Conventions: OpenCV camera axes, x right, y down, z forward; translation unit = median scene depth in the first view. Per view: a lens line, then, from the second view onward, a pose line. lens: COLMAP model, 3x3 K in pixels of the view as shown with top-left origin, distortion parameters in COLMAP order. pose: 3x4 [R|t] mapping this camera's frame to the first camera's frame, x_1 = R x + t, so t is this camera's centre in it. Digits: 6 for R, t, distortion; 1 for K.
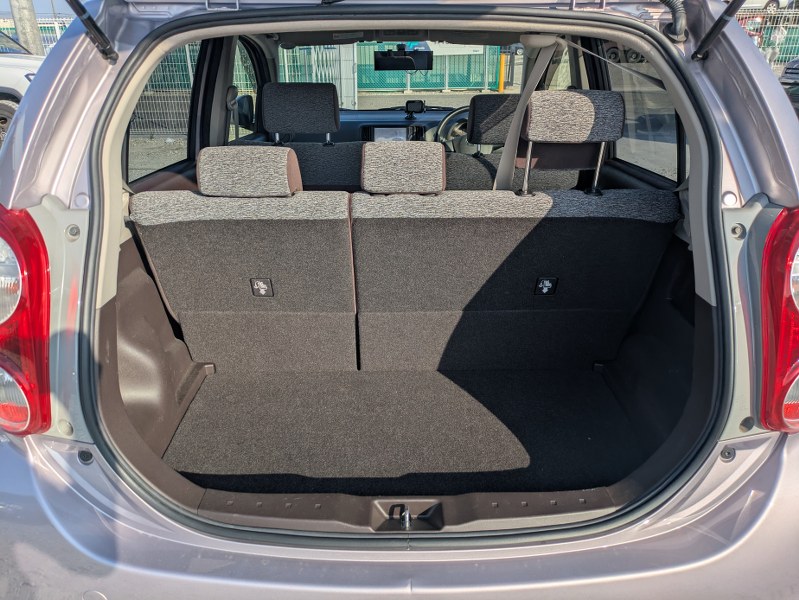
lens RADIAL K [[594.9, 0, 398.5], [0, 594.9, 294.0], [0, 0, 1]] dist [0.041510, -0.030071]
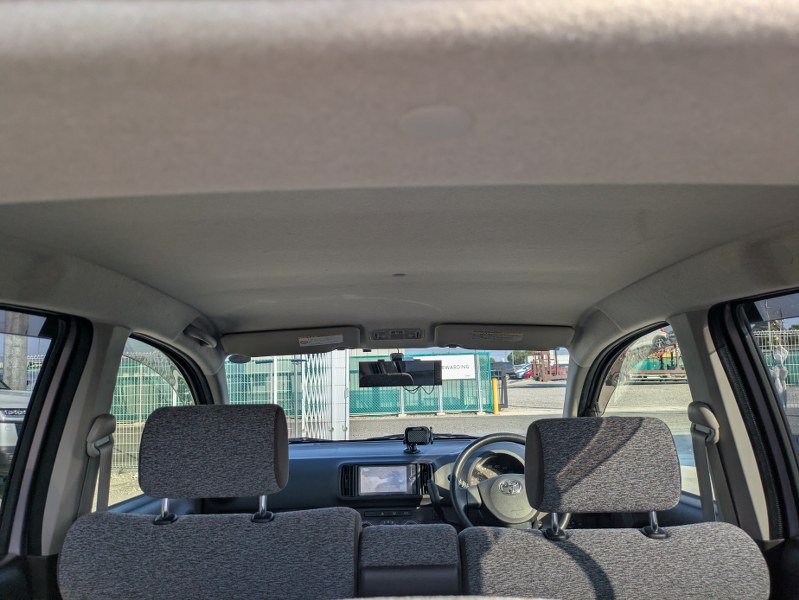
lens RADIAL K [[594.9, 0, 387.3], [0, 594.9, 303.1], [0, 0, 1]] dist [0.041510, -0.030071]
pose [[0.999743, -0.022157, -0.004708, -0.000714], [0.016994, 0.871074, -0.490858, -0.043608], [0.014977, 0.490653, 0.871227, 0.128177]]
